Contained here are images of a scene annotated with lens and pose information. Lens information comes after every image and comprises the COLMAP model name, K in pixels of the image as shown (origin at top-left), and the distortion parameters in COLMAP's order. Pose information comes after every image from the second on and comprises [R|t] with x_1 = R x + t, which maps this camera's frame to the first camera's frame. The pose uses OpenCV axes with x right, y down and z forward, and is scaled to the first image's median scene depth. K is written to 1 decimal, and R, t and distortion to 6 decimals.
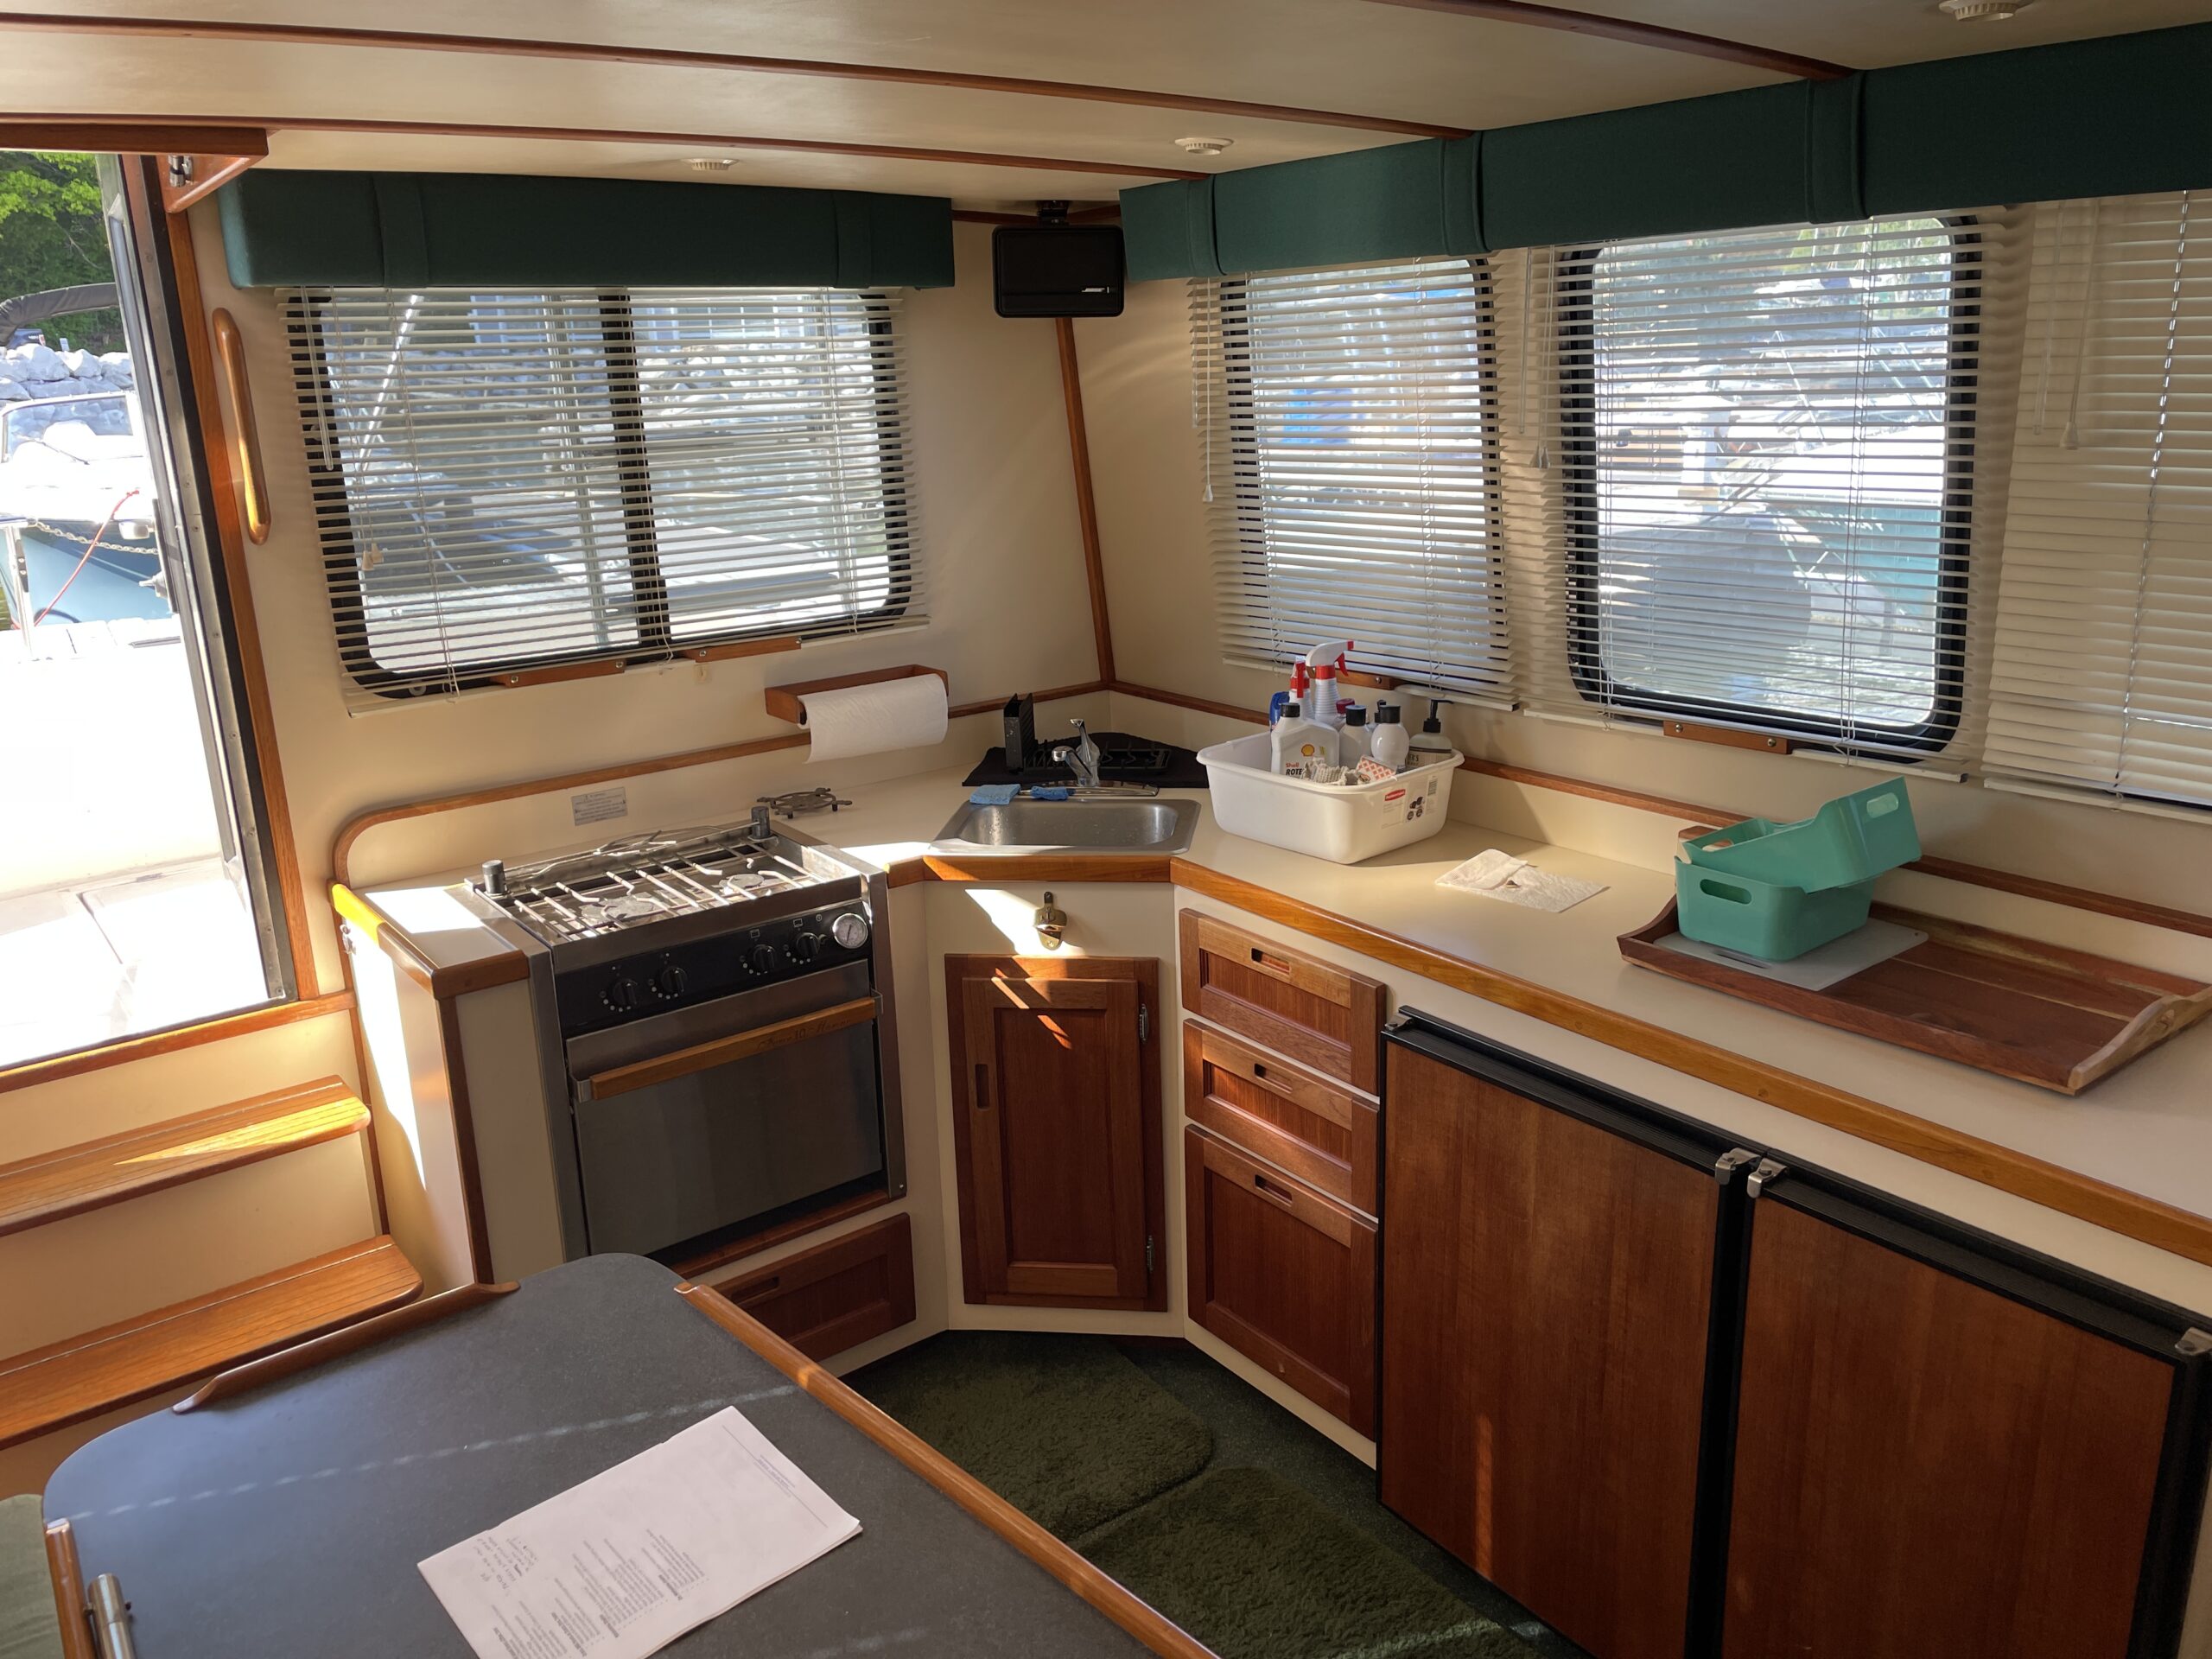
lens RADIAL K [[1683.6, 0, 1130.9], [0, 1683.6, 796.7], [0, 0, 1]] dist [0.083218, -0.111215]
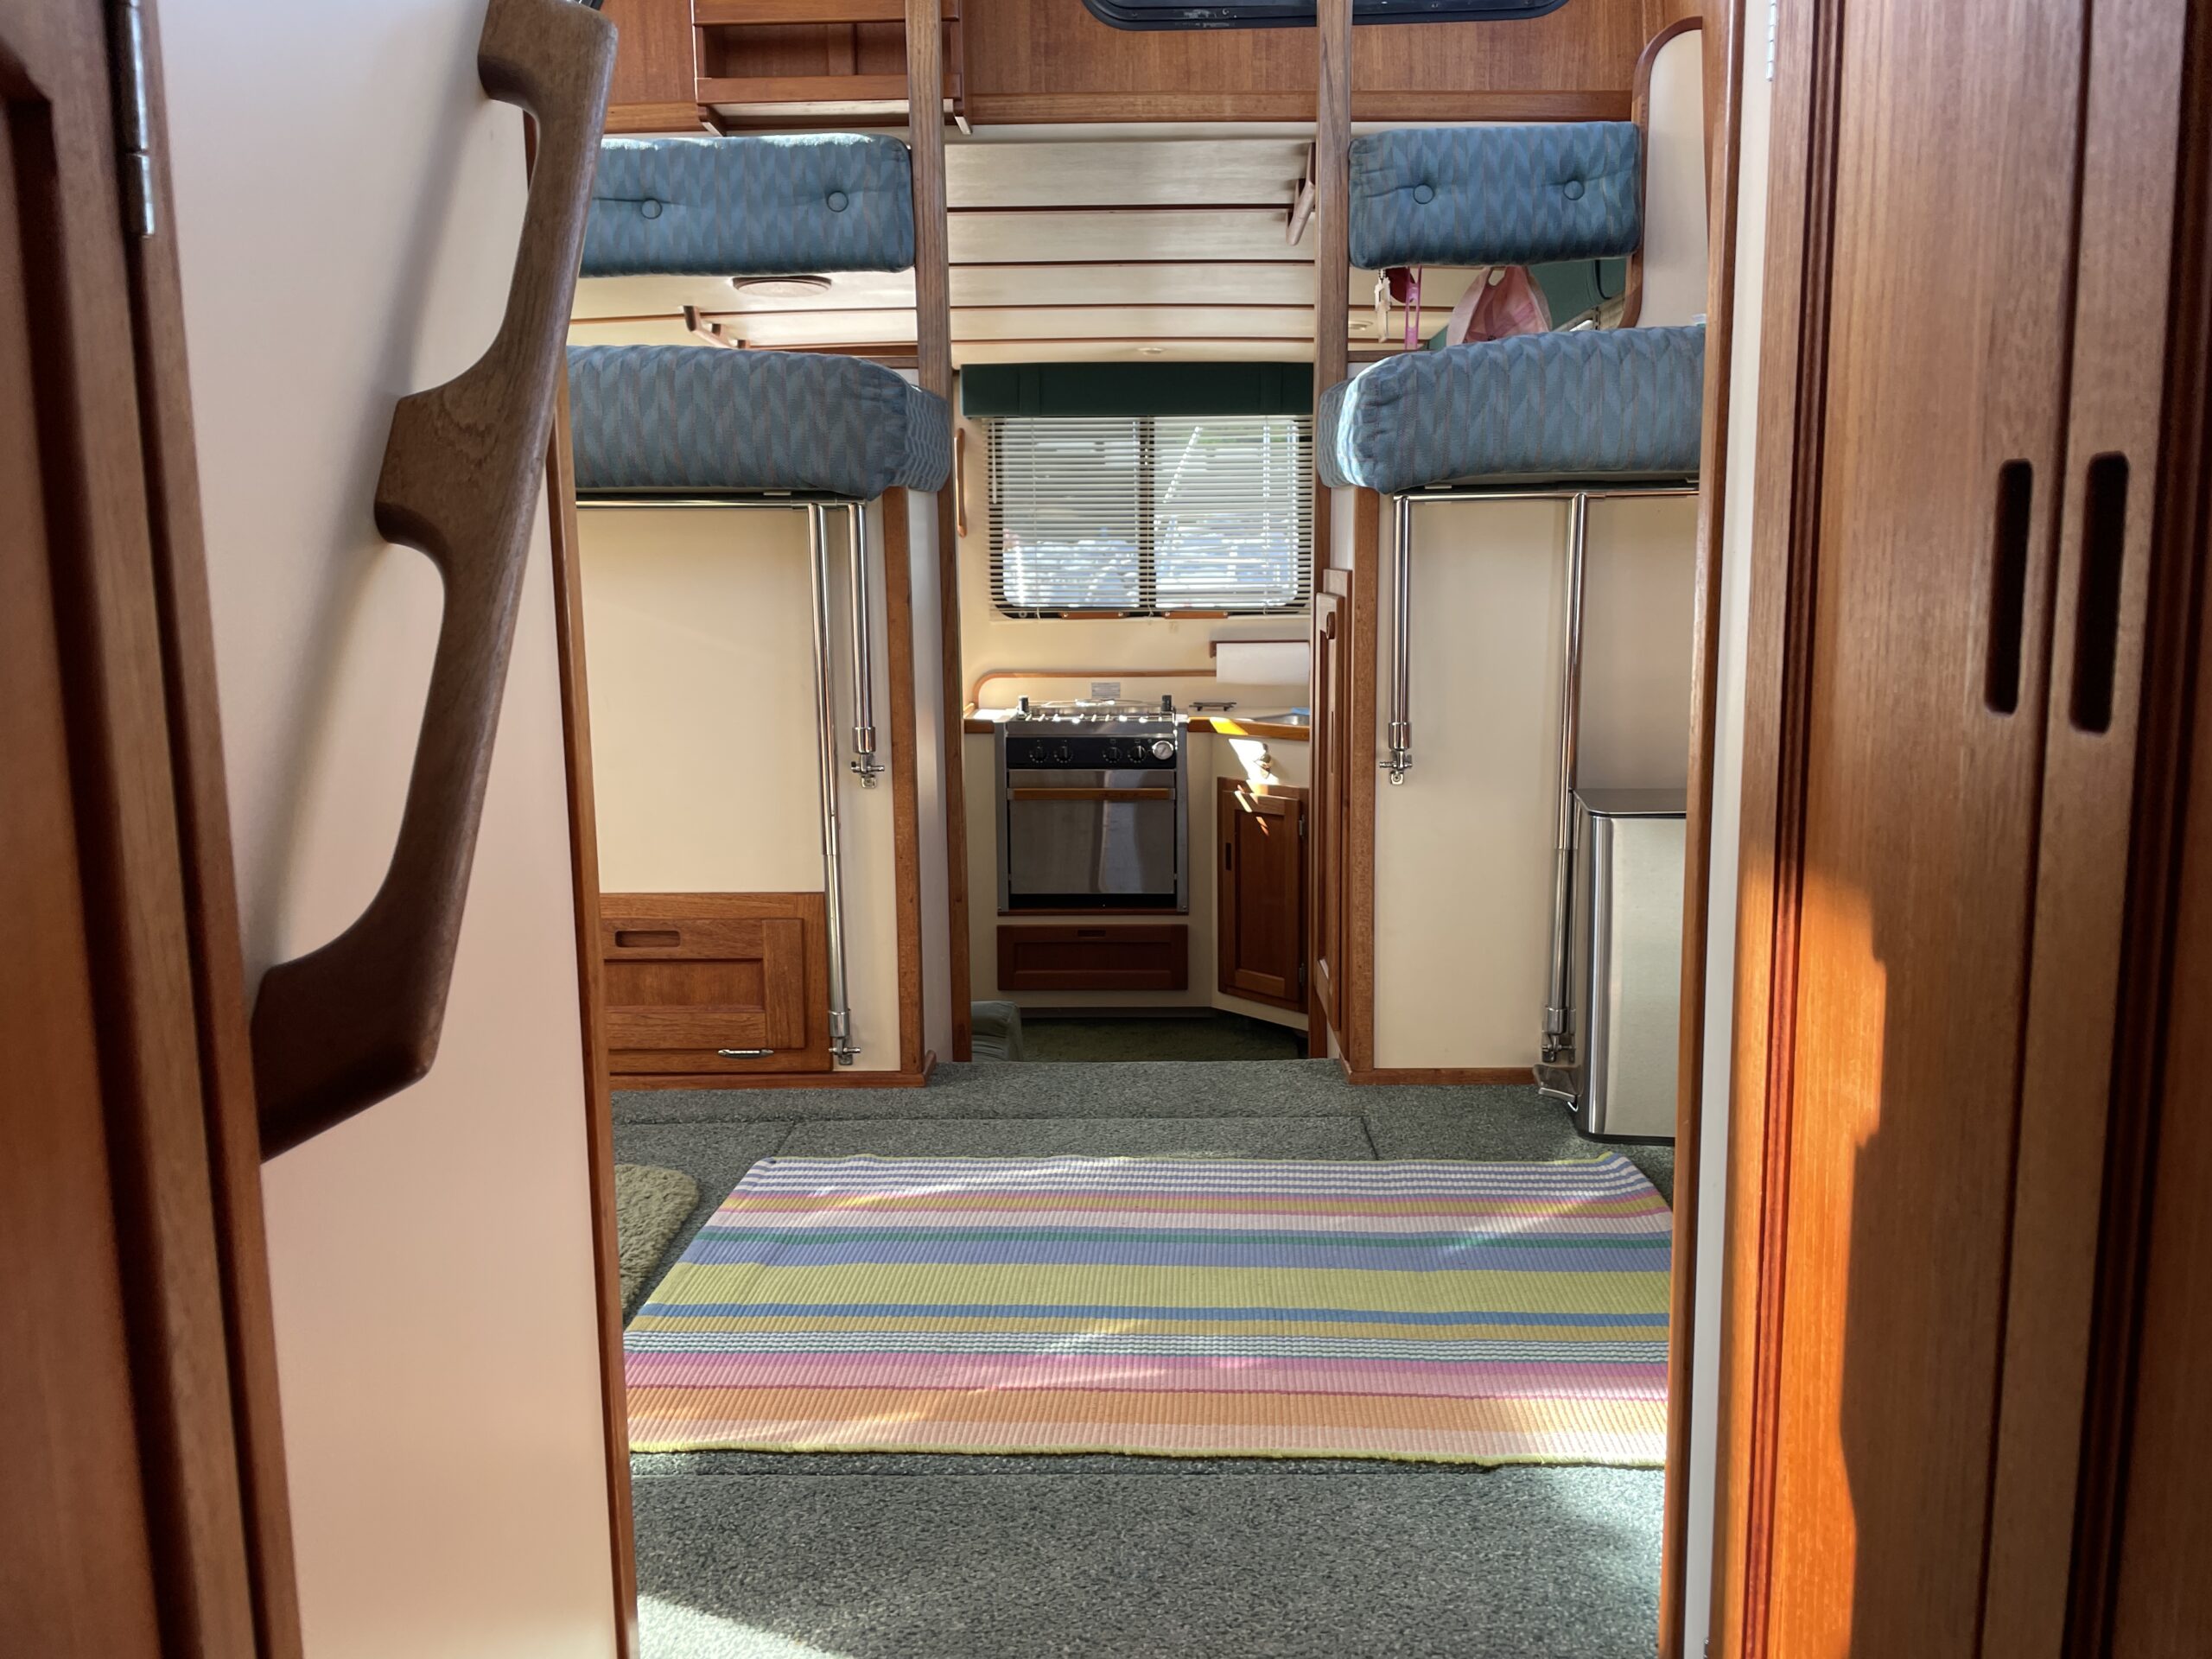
lens RADIAL K [[1683.6, 0, 1107.6], [0, 1683.6, 818.5], [0, 0, 1]] dist [0.083218, -0.111215]
pose [[0.780286, 0.124958, -0.612813, 0.903282], [-0.186834, 0.981667, -0.037723, 0.228076], [0.596864, 0.143930, 0.789327, -0.473249]]
